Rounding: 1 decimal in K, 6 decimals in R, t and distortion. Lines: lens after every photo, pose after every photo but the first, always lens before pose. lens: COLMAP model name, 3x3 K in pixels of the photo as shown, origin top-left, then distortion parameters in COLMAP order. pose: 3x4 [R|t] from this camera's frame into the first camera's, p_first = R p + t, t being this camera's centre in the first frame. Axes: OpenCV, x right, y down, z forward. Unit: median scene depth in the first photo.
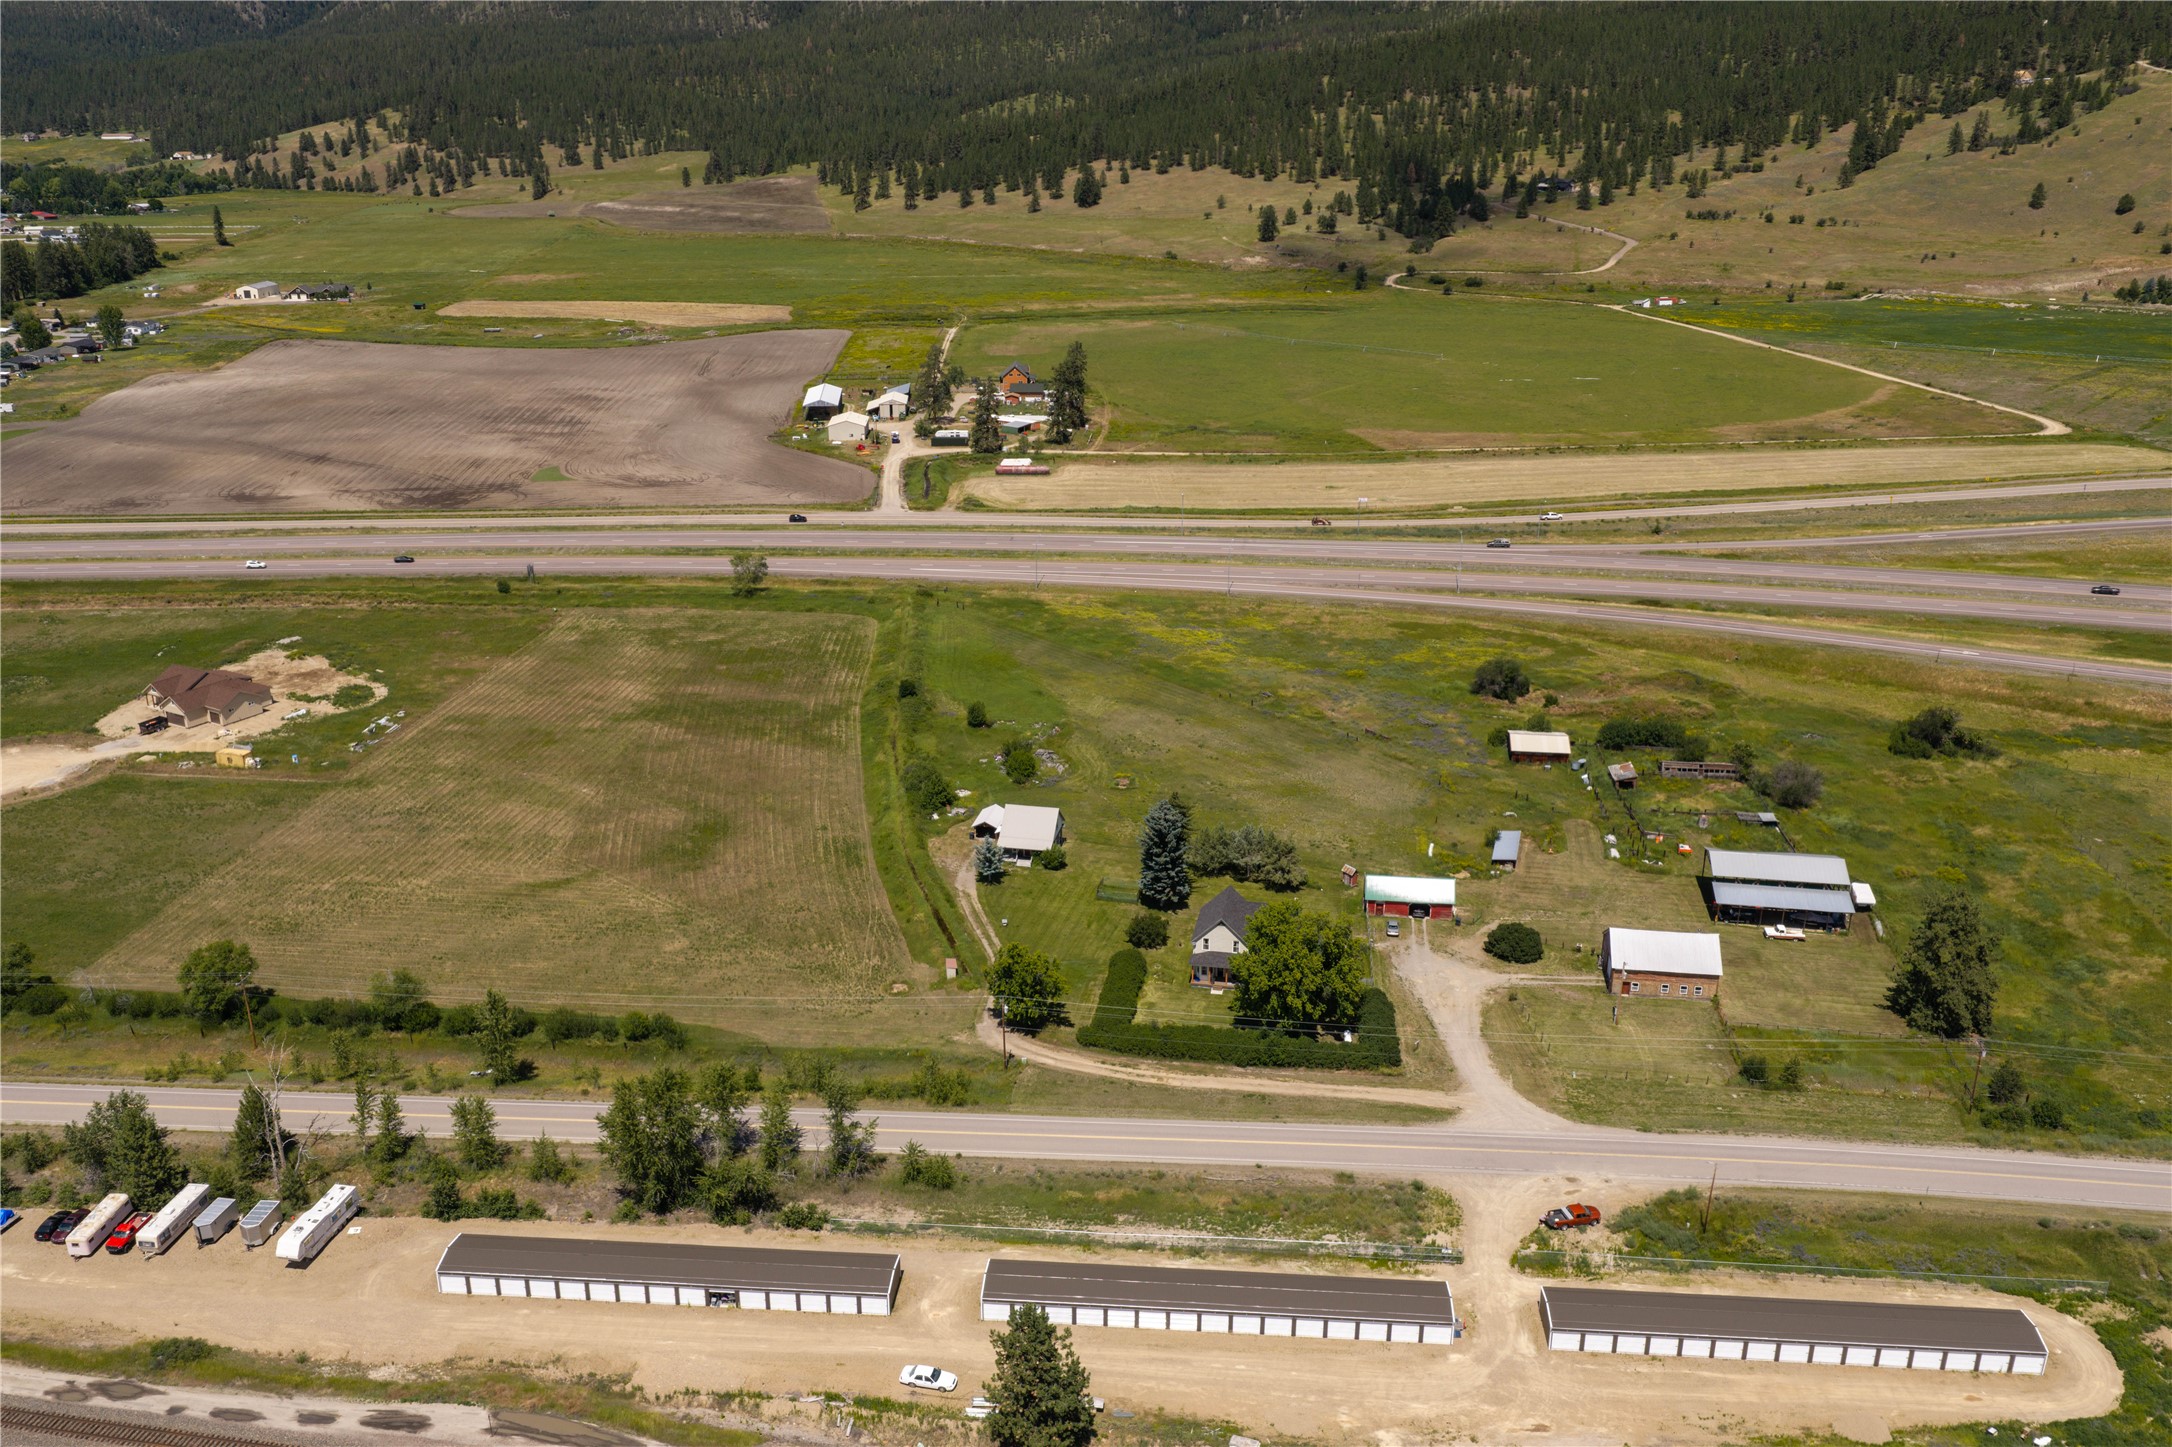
lens RADIAL K [[1798.4, 0, 1079.1], [0, 1798.4, 749.1], [0, 0, 1]] dist [0.006704, -0.009896]
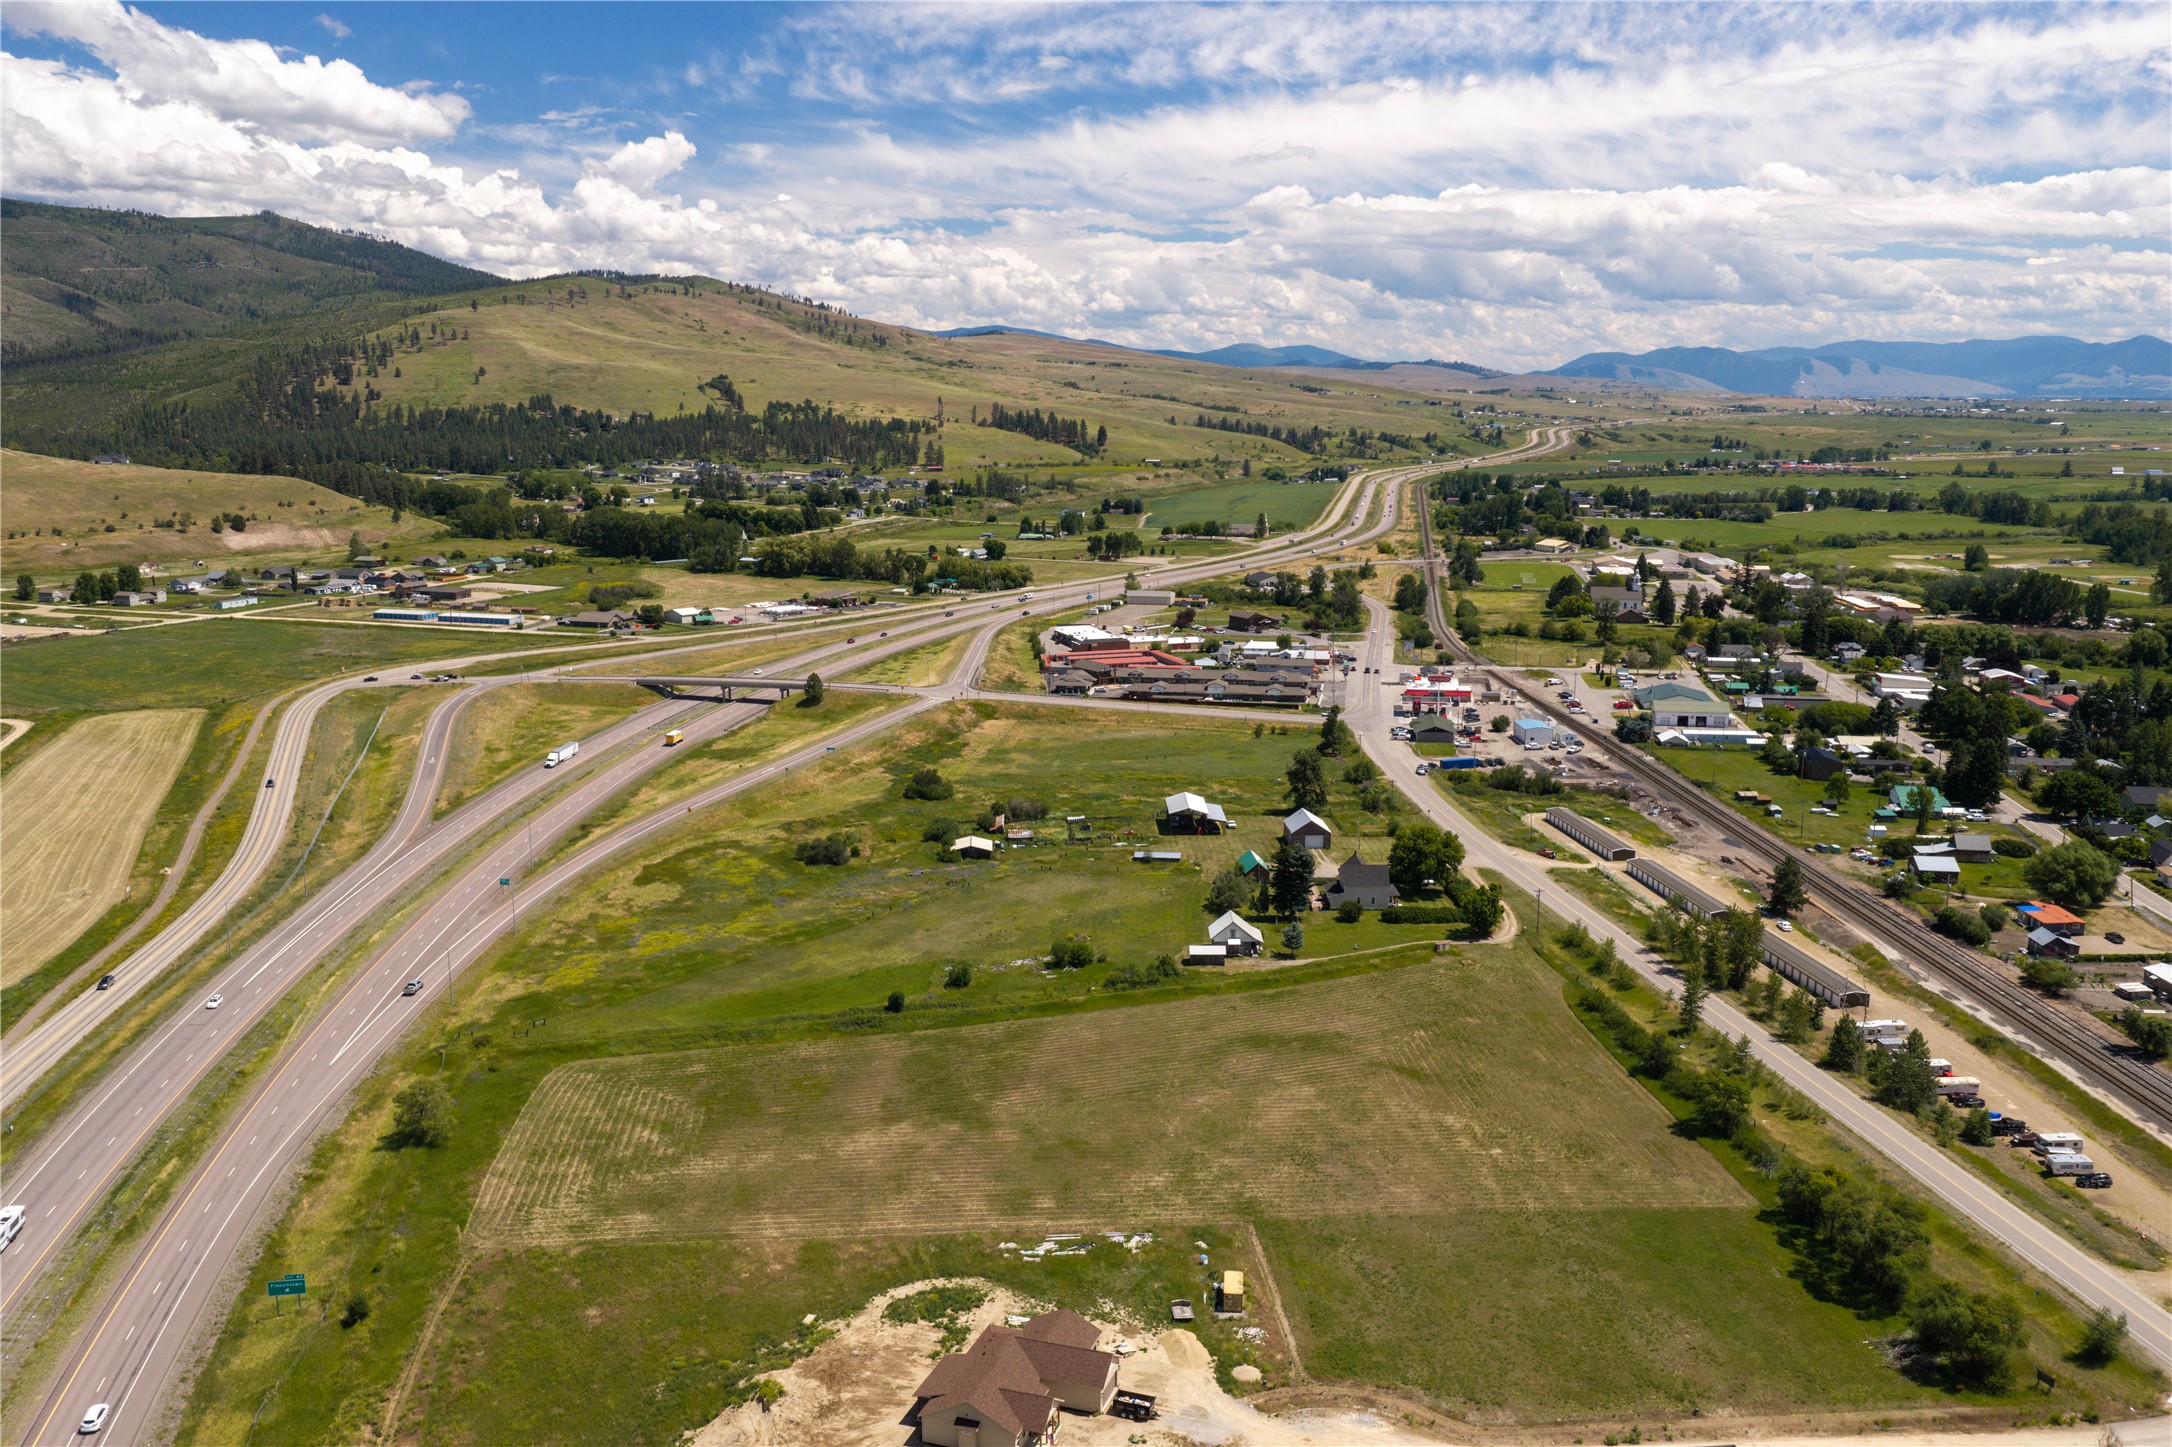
lens RADIAL K [[1790.9, 0, 1080.1], [0, 1790.9, 769.2], [0, 0, 1]] dist [0.026617, -0.049010]
pose [[-0.184266, -0.201960, 0.961903, -0.622574], [0.346096, 0.902649, 0.255819, -0.219969], [-0.919926, 0.380049, -0.096430, 0.584313]]
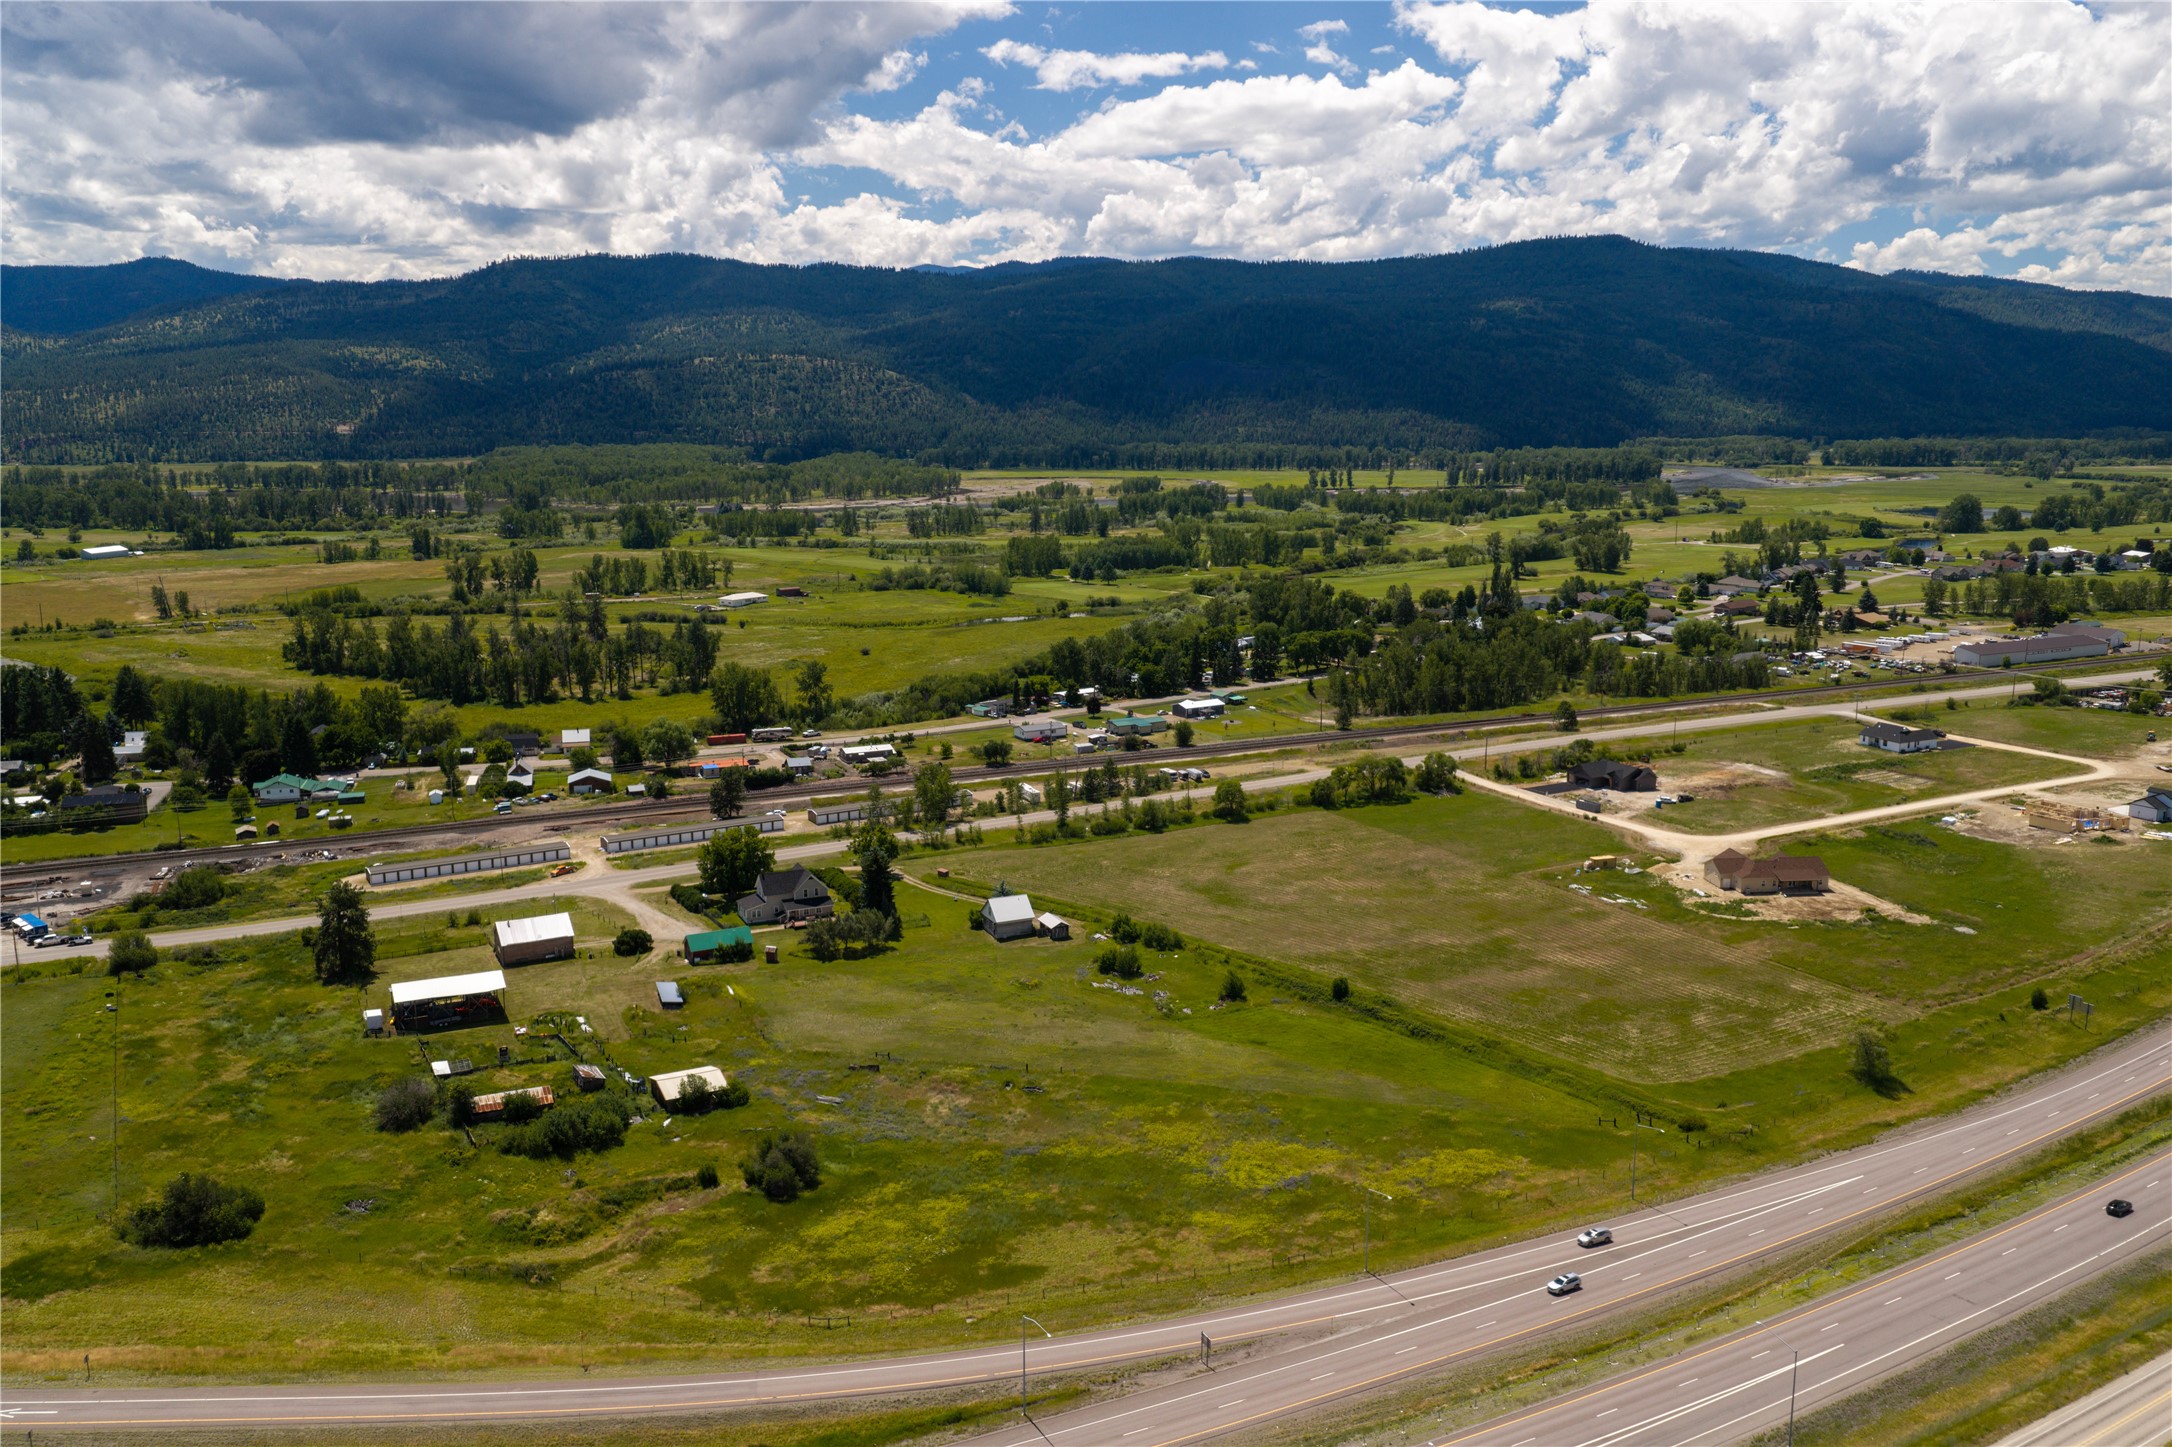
lens RADIAL K [[1798.4, 0, 1079.1], [0, 1798.4, 749.1], [0, 0, 1]] dist [0.006704, -0.009896]
pose [[-0.815382, 0.119351, -0.566487, 0.331299], [-0.197886, 0.862119, 0.466467, -0.341981], [0.544052, 0.492449, -0.679339, 0.922965]]
